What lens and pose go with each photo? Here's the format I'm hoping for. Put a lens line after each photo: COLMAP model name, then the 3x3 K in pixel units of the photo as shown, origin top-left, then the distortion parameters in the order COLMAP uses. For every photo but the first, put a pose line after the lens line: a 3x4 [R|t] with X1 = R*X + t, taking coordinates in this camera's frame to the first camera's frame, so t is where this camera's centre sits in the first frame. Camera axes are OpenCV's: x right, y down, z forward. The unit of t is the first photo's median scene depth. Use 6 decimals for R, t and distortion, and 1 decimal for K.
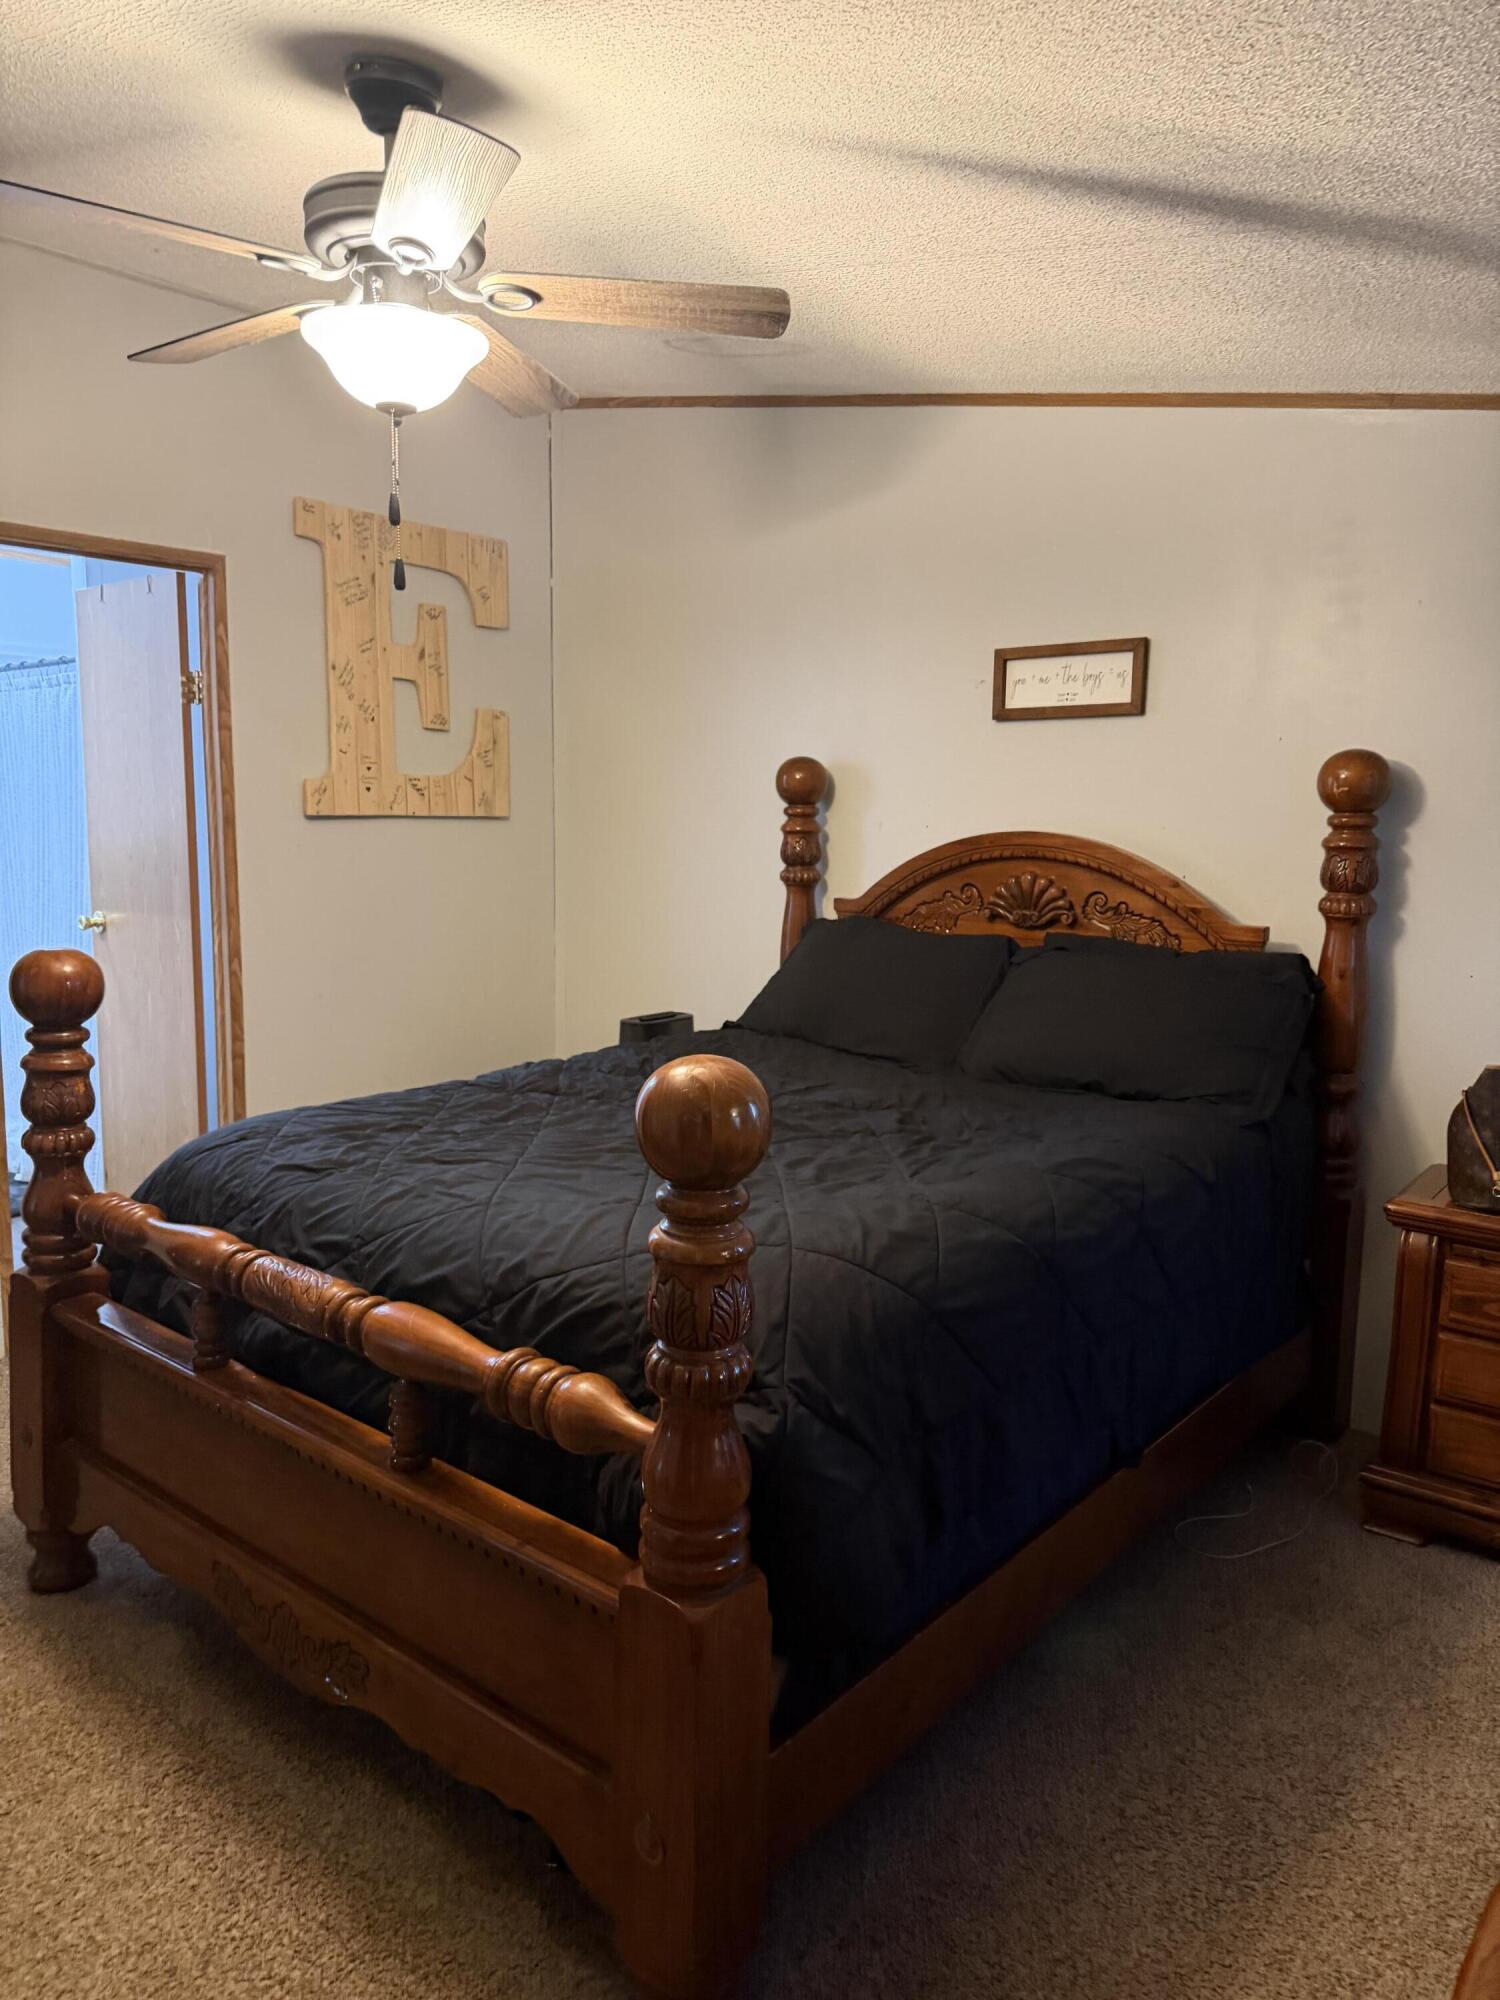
lens RADIAL K [[1403.9, 0, 750.0], [0, 1403.9, 1011.3], [0, 0, 1]] dist [0.064374, -0.064121]
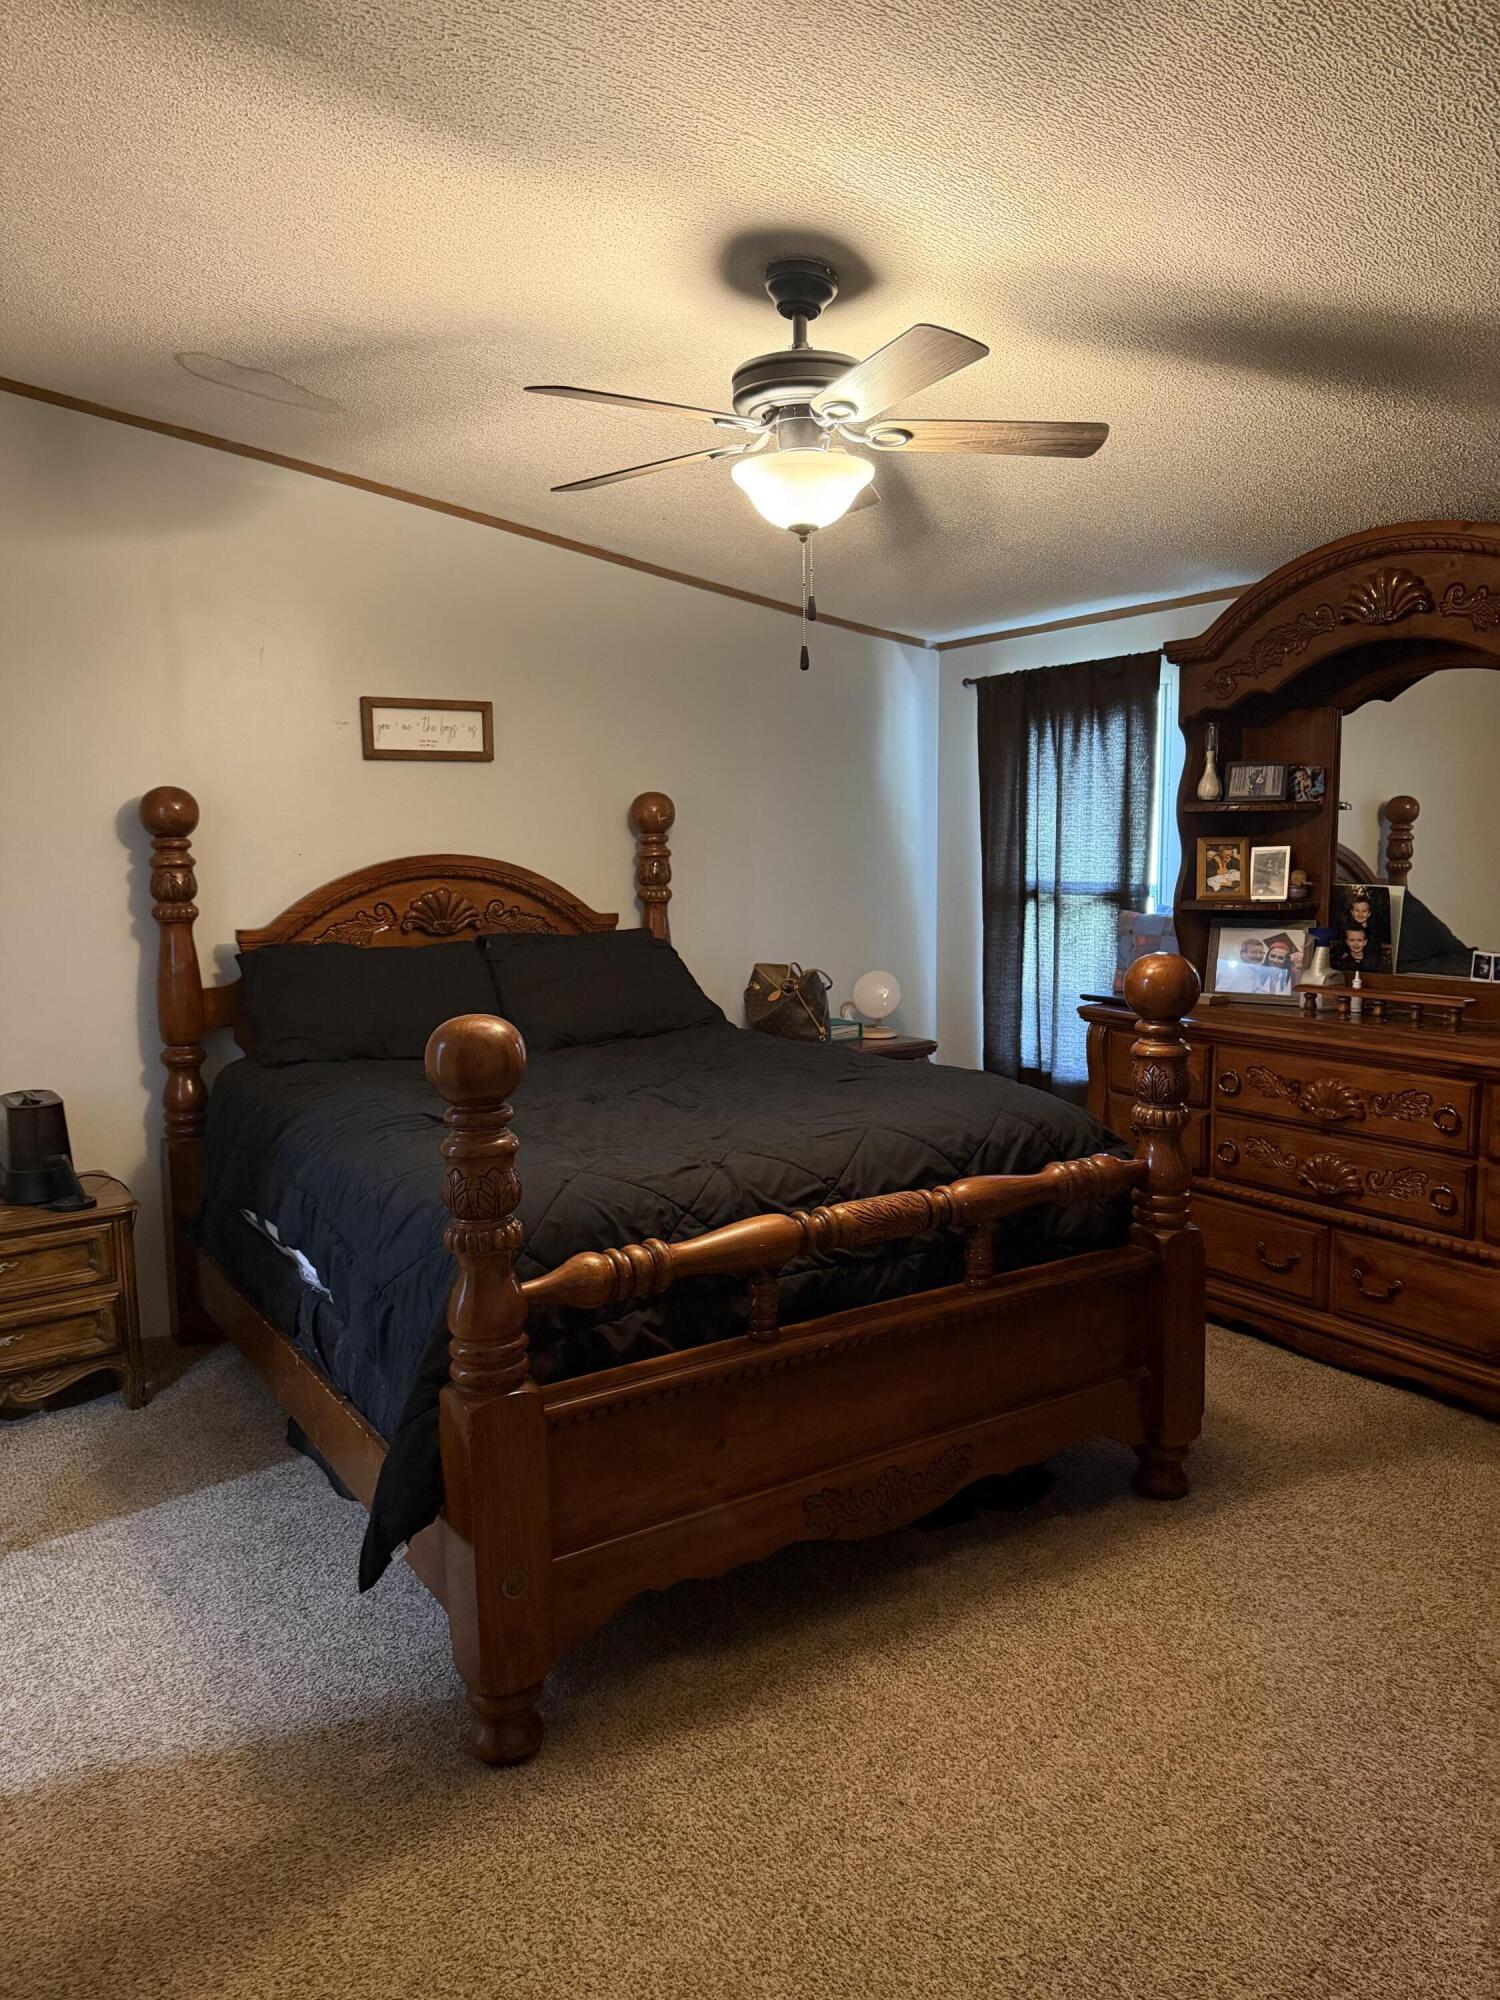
lens RADIAL K [[1403.9, 0, 750.0], [0, 1403.9, 1011.3], [0, 0, 1]] dist [0.064374, -0.064121]
pose [[0.270185, -0.139133, 0.952703, -0.886411], [0.155908, 0.982767, 0.099308, -0.074256], [-0.950102, 0.121702, 0.287220, 0.420454]]
